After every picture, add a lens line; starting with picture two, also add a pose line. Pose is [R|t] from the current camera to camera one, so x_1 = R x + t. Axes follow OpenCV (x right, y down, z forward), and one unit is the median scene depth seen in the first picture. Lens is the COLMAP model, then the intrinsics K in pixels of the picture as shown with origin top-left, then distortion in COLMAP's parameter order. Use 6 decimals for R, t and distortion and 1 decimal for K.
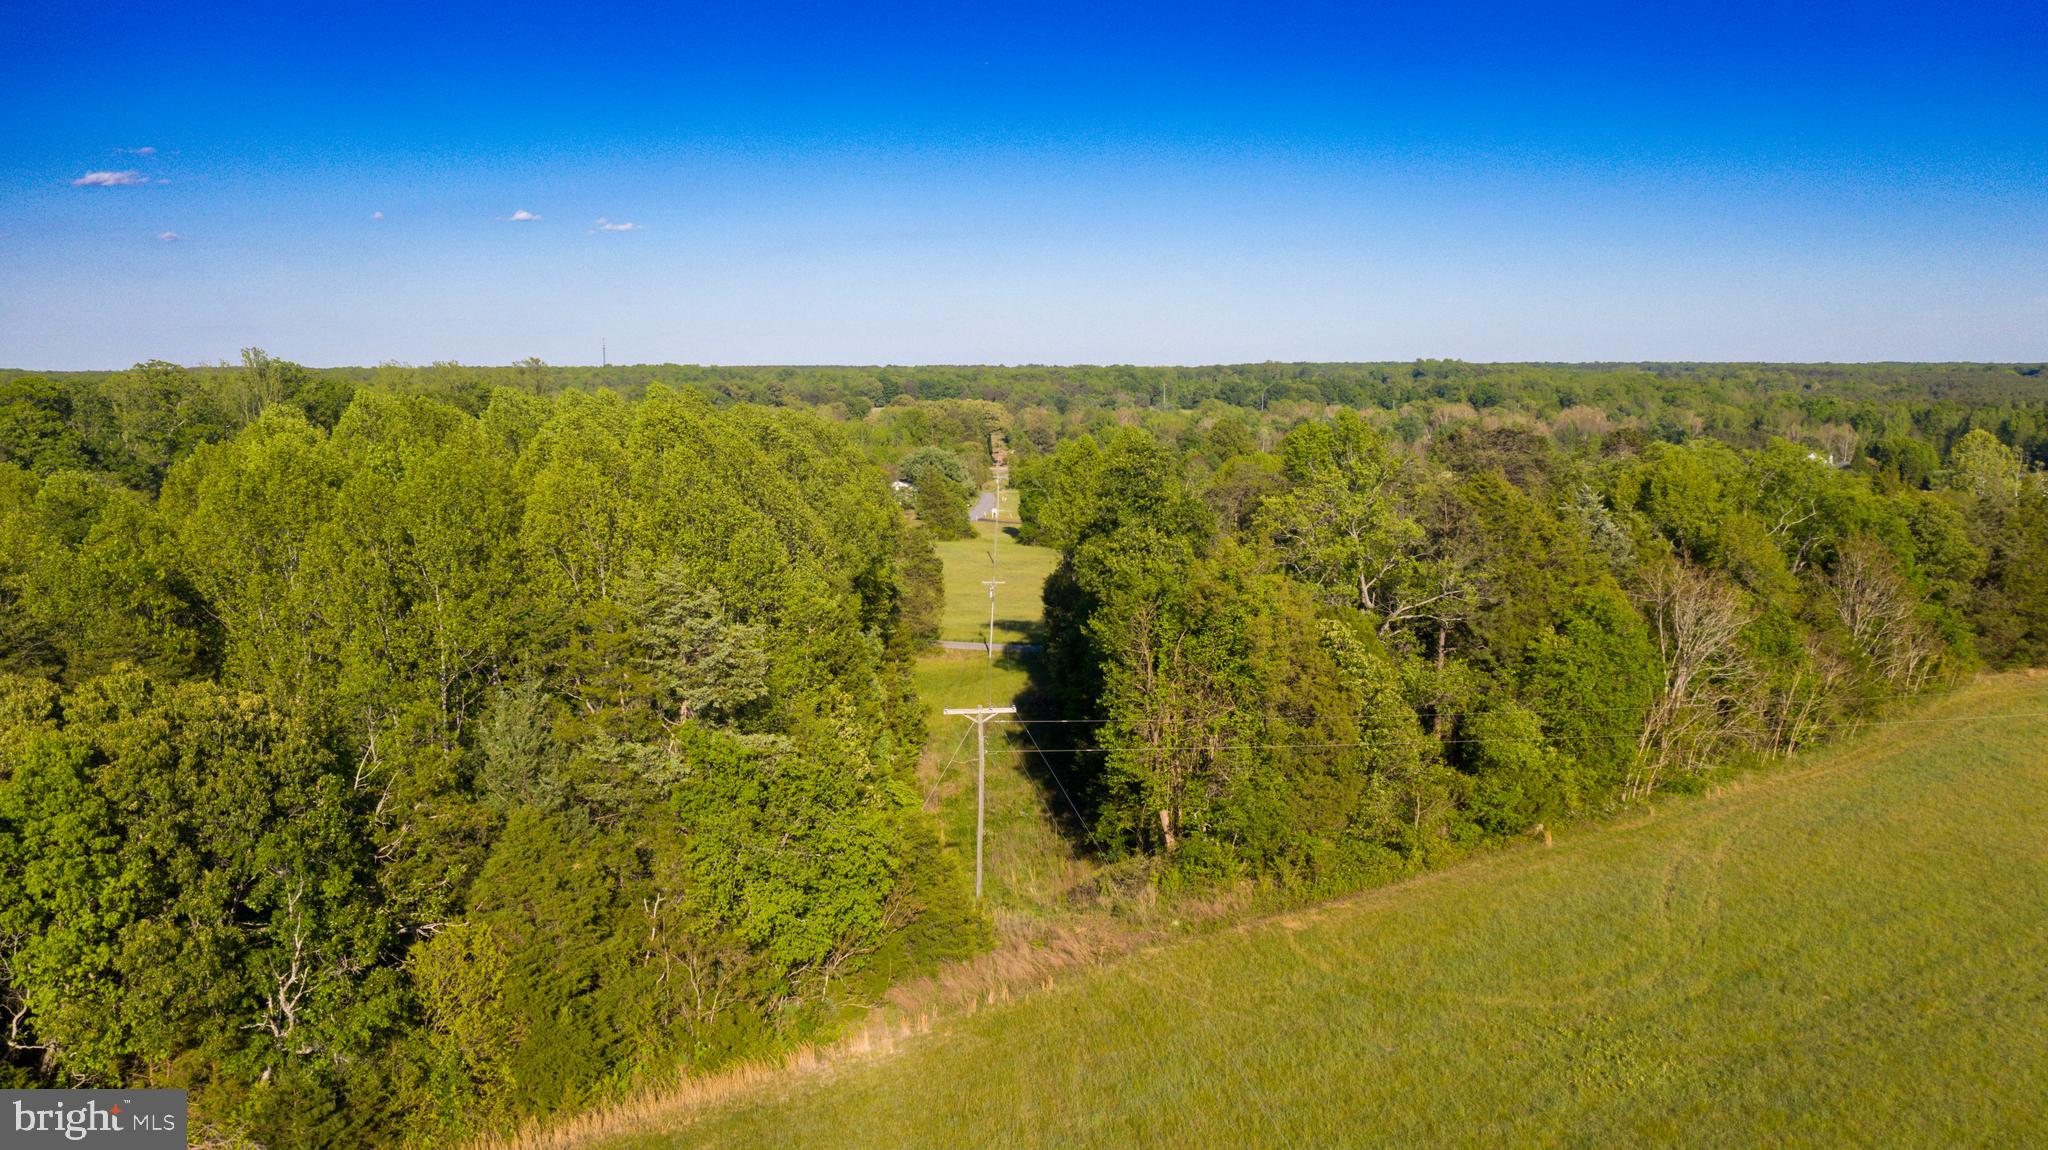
lens RADIAL K [[1632.5, 0, 1027.0], [0, 1632.5, 577.0], [0, 0, 1]] dist [0.001458, 0.000082]
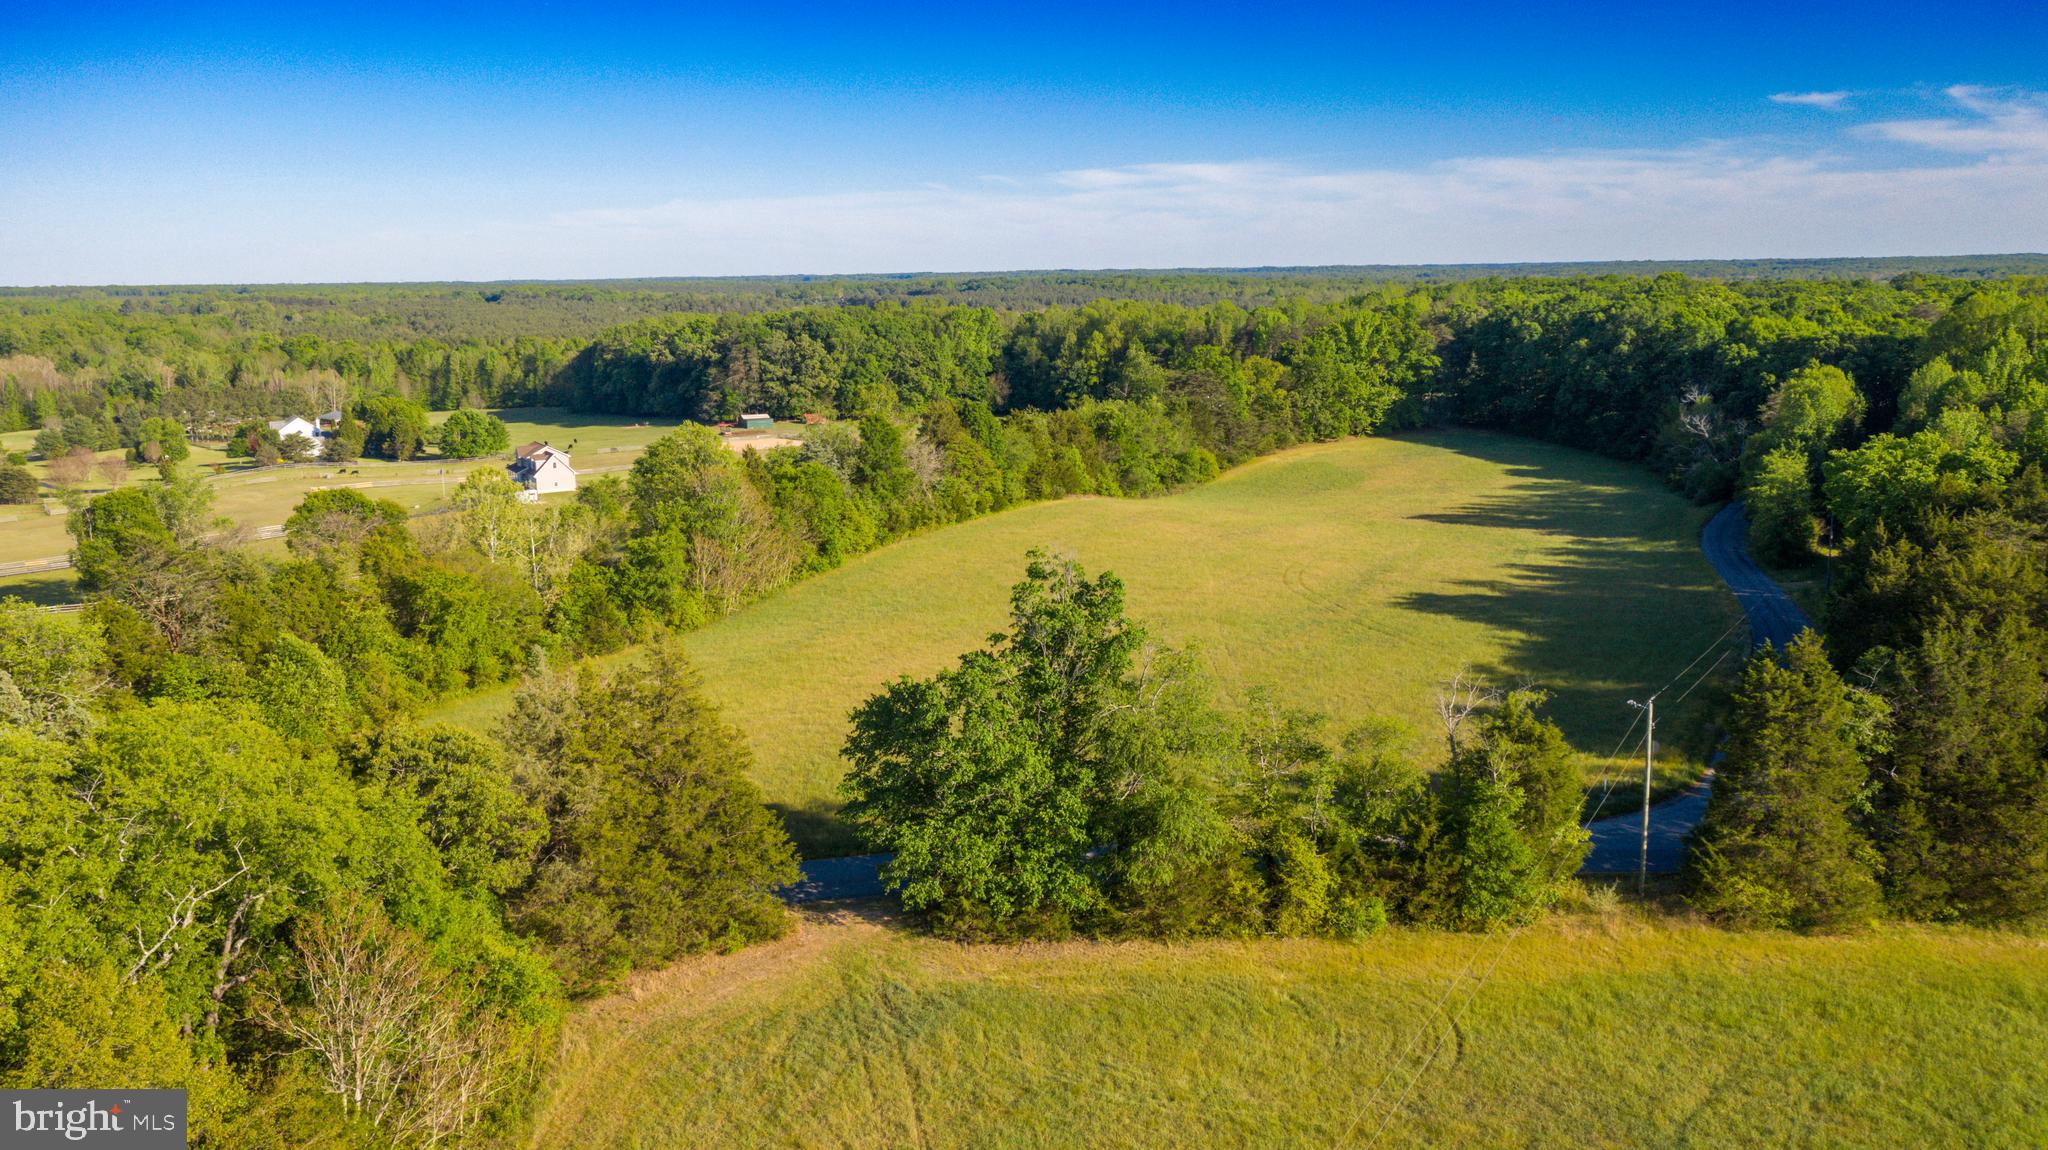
lens RADIAL K [[1632.5, 0, 1010.6], [0, 1632.5, 566.4], [0, 0, 1]] dist [0.001458, 0.000082]
pose [[0.658056, -0.135308, 0.740712, 0.042419], [0.102259, 0.990667, 0.090121, -0.023339], [-0.745993, 0.016440, 0.665751, 0.074926]]
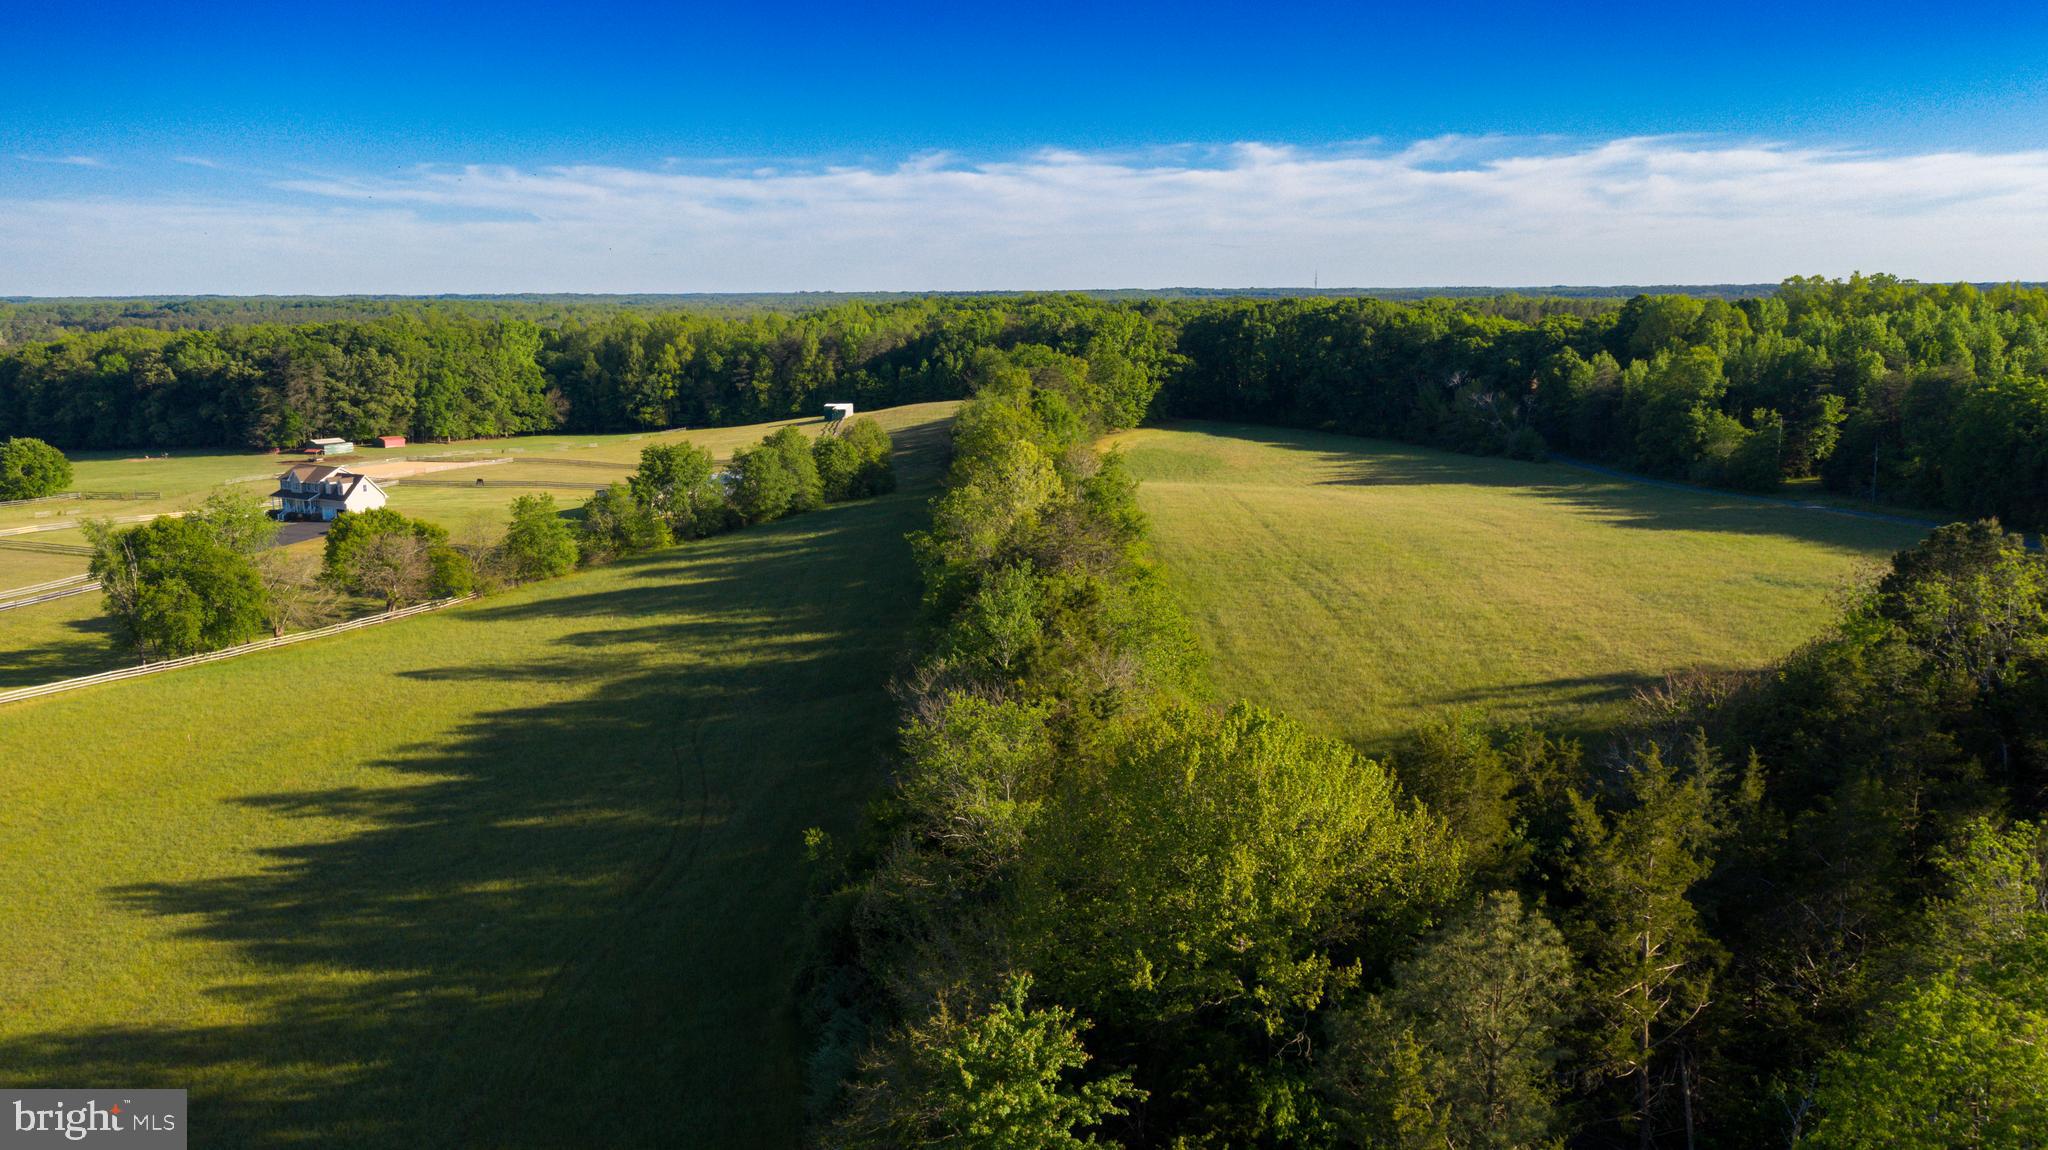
lens RADIAL K [[1632.5, 0, 1008.6], [0, 1632.5, 577.9], [0, 0, 1]] dist [0.001458, 0.000082]
pose [[0.217192, -0.159766, 0.962965, -0.036342], [0.124739, 0.982969, 0.134950, -0.034118], [-0.968126, 0.090809, 0.233422, 0.217858]]
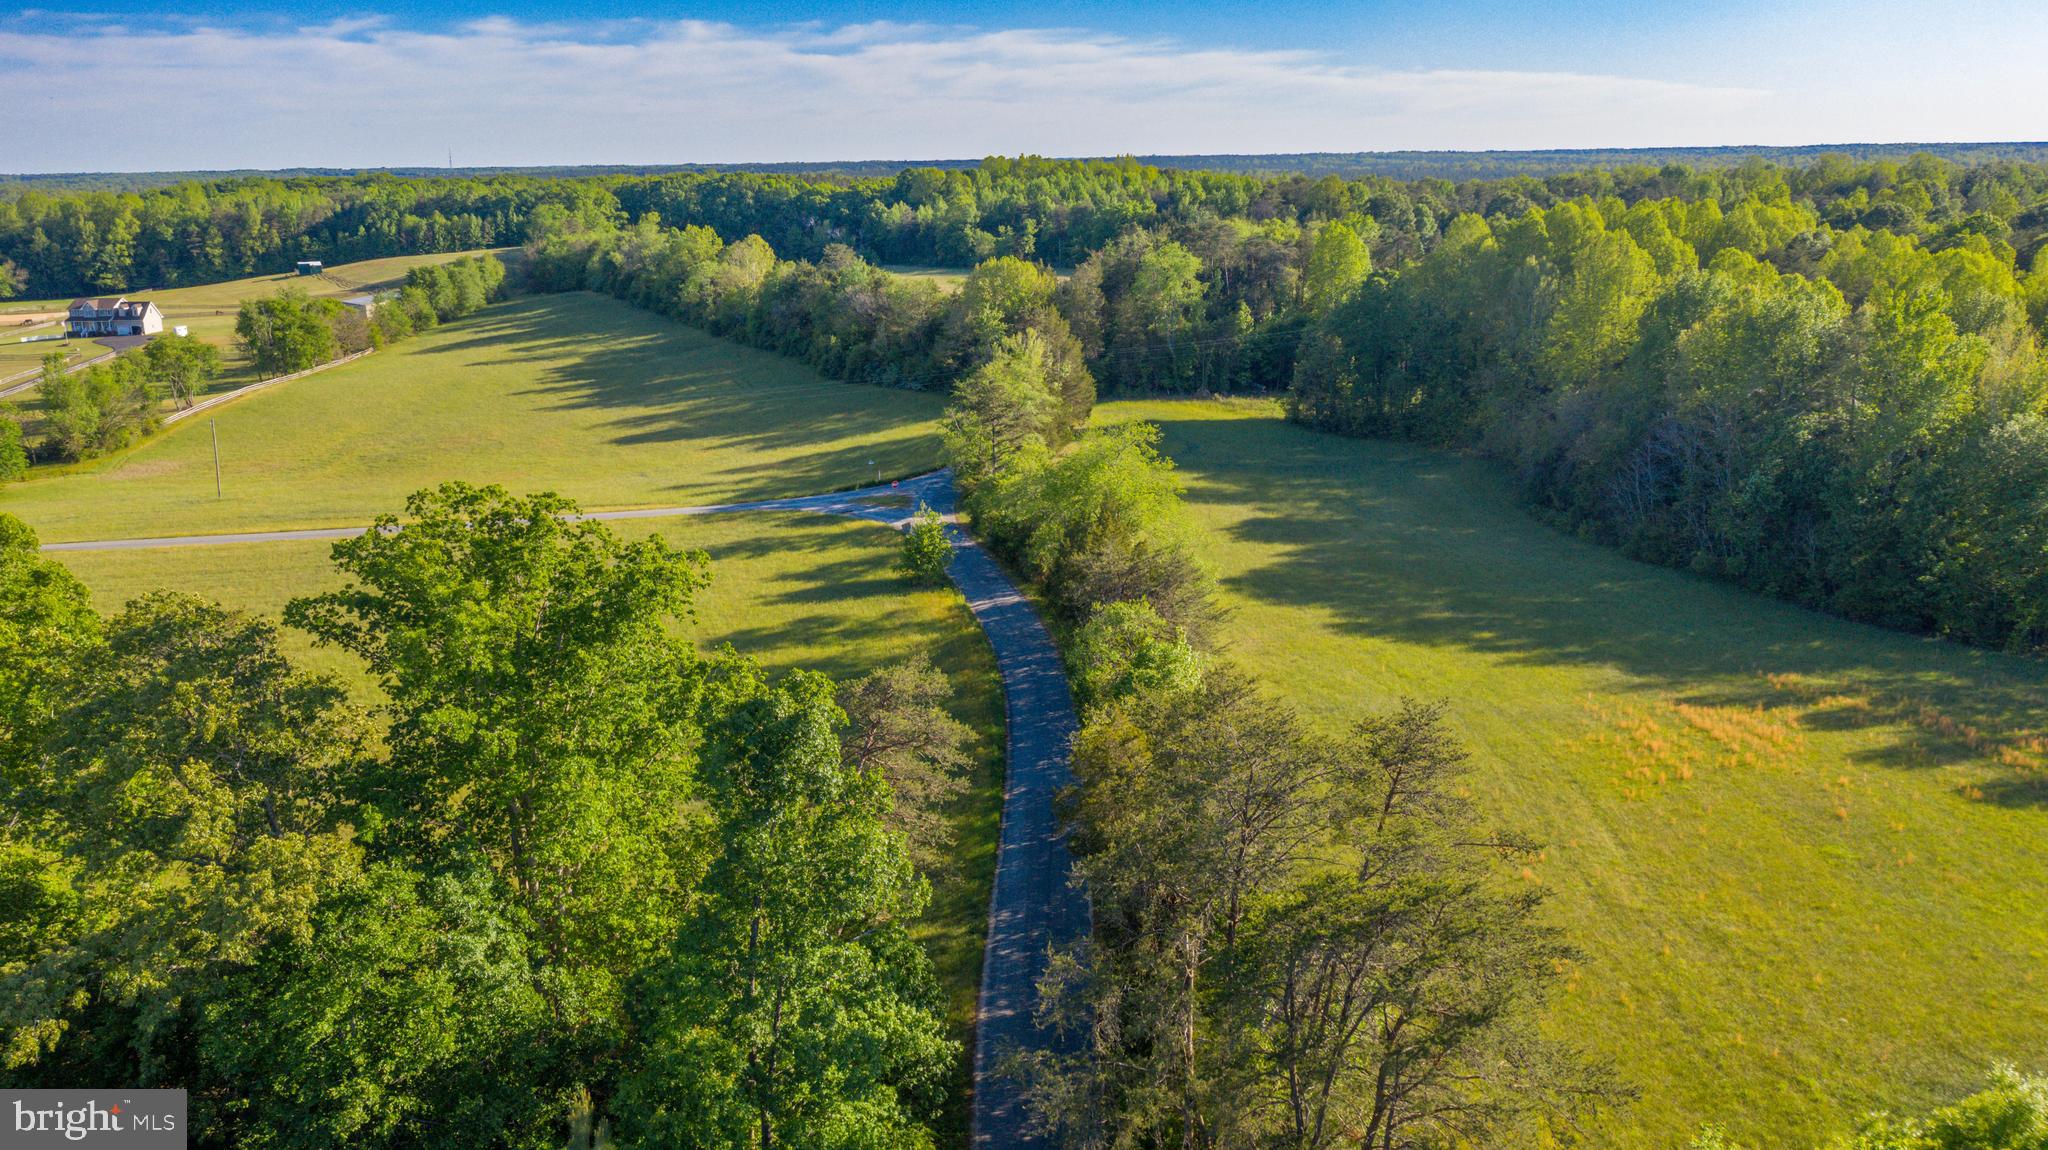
lens RADIAL K [[1632.5, 0, 1026.4], [0, 1632.5, 557.9], [0, 0, 1]] dist [0.001458, 0.000082]
pose [[-0.304092, -0.210894, 0.929006, -0.293791], [0.134791, 0.955852, 0.261110, -0.045389], [-0.943058, 0.204623, -0.262240, 0.324598]]
